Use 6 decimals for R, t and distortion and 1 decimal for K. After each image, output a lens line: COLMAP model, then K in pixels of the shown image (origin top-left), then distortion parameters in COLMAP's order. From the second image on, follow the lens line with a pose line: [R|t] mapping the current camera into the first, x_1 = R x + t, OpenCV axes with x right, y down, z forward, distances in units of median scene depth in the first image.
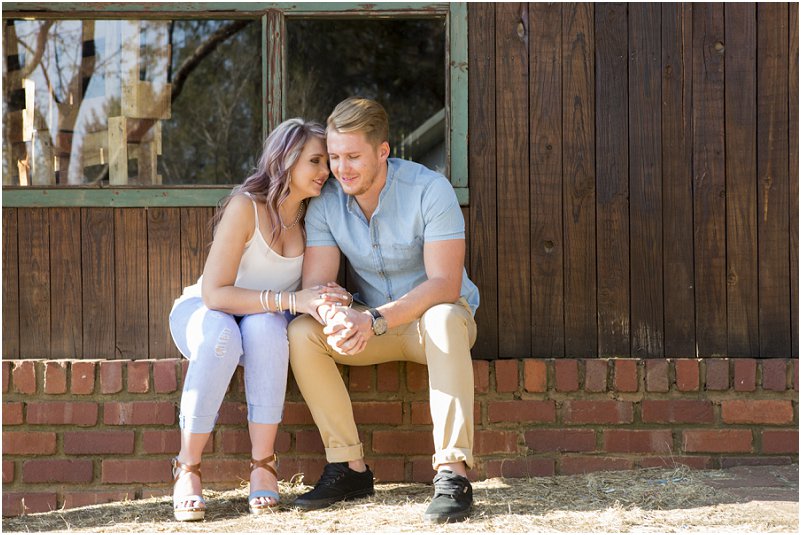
lens RADIAL K [[1610.4, 0, 400.5], [0, 1610.4, 267.5], [0, 0, 1]] dist [0.128219, 0.017675]
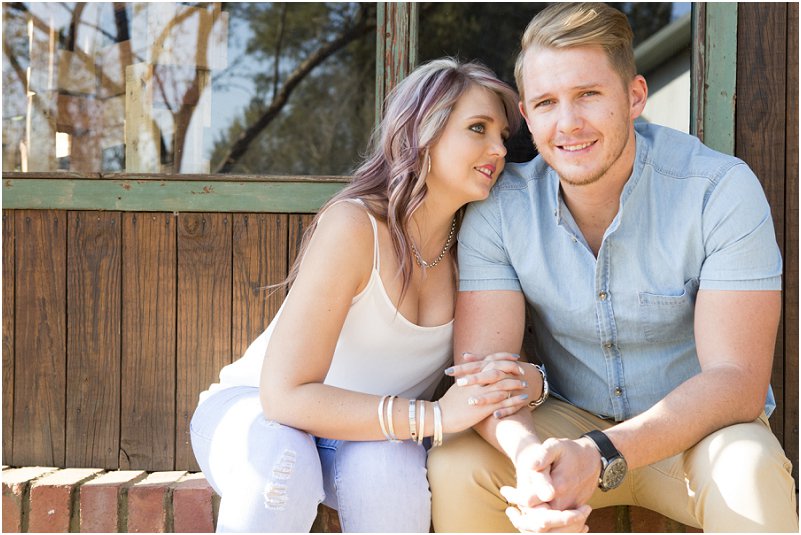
lens RADIAL K [[1322.5, 0, 379.5], [0, 1322.5, 266.9], [0, 0, 1]] dist [0.026985, 0.060542]
pose [[0.997425, 0.021219, -0.068505, -0.050037], [-0.021043, 0.999773, 0.003296, -0.020436], [0.068560, -0.001846, 0.997645, 0.524902]]
